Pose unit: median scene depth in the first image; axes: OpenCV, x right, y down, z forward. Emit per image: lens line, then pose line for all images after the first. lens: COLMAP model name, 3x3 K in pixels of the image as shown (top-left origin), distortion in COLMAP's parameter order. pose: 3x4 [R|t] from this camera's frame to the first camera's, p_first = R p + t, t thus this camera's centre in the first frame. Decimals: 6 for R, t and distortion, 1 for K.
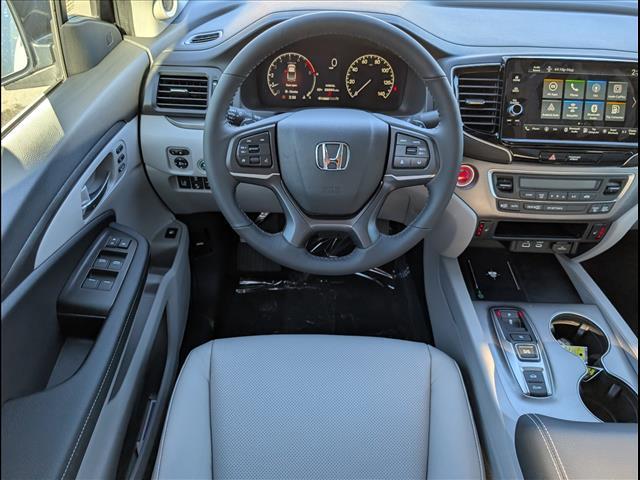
lens RADIAL K [[450.5, 0, 321.0], [0, 450.5, 236.0], [0, 0, 1]] dist [-0.007930, -0.005137]
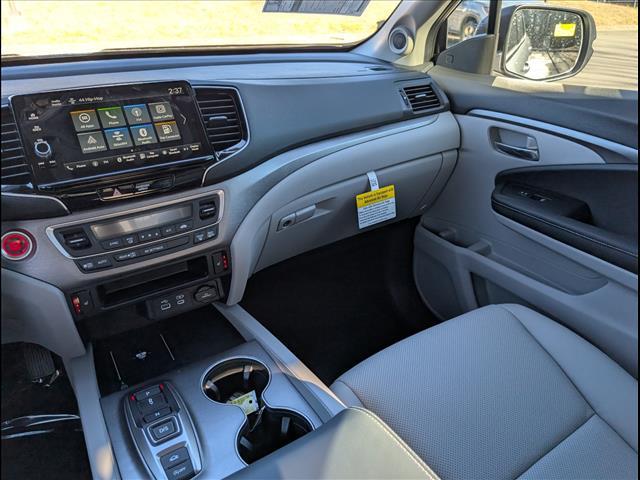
lens RADIAL K [[450.5, 0, 322.4], [0, 450.5, 242.3], [0, 0, 1]] dist [-0.007930, -0.005137]
pose [[0.833391, -0.282189, 0.475215, 0.414928], [0.396080, 0.904618, -0.157437, 0.199065], [-0.385461, 0.319430, 0.865670, 0.148286]]
